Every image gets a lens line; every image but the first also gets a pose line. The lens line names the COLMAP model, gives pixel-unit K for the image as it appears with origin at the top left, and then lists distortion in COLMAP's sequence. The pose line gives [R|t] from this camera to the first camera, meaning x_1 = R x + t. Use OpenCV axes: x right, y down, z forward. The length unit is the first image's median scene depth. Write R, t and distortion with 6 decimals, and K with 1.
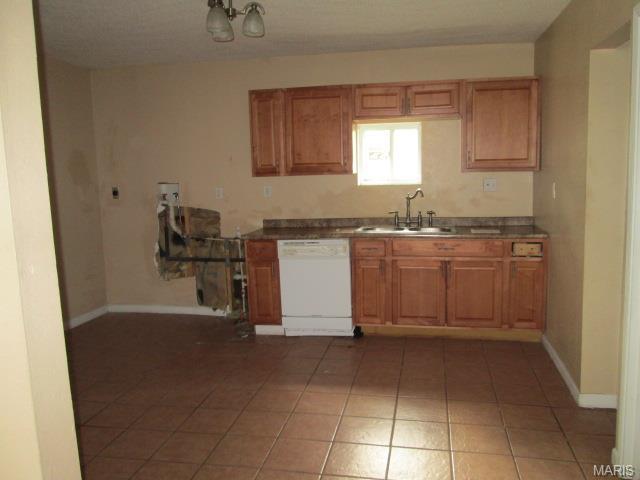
lens RADIAL K [[534.2, 0, 320.0], [0, 534.2, 240.0], [0, 0, 1]] dist [-0.107279, 0.129712]
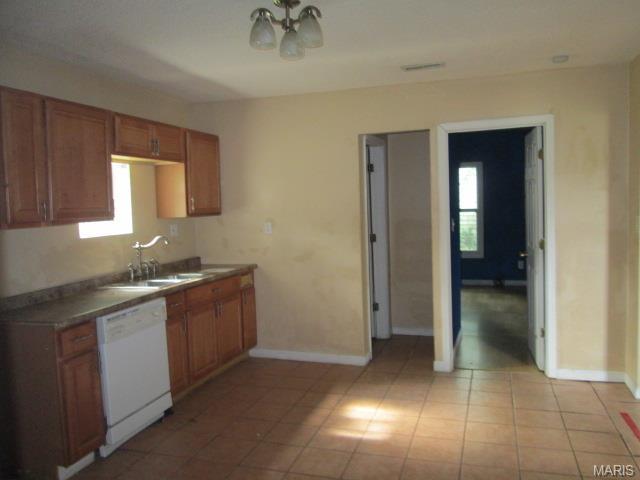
lens RADIAL K [[534.2, 0, 320.0], [0, 534.2, 240.0], [0, 0, 1]] dist [-0.107279, 0.129712]
pose [[0.115898, -0.048478, 0.992077, -0.599956], [0.173612, 0.984421, 0.027822, -0.056970], [-0.977971, 0.169012, 0.122509, 0.527470]]
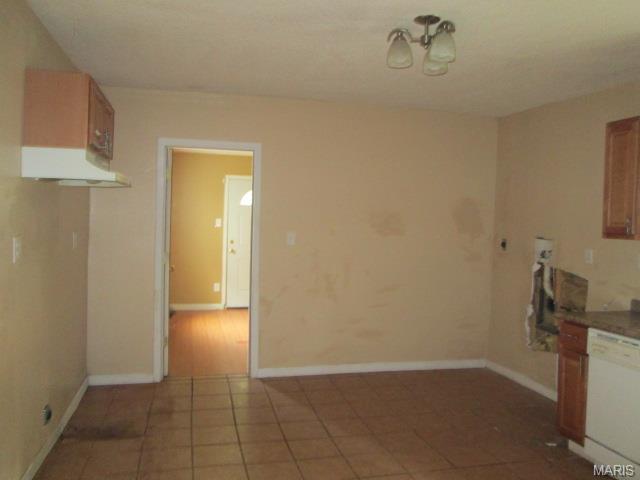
lens RADIAL K [[534.2, 0, 320.0], [0, 534.2, 240.0], [0, 0, 1]] dist [-0.107279, 0.129712]
pose [[0.426680, 0.078169, -0.901018, 0.325881], [-0.162769, 0.986627, 0.008516, -0.052717], [0.889635, 0.143024, 0.433698, 0.303159]]
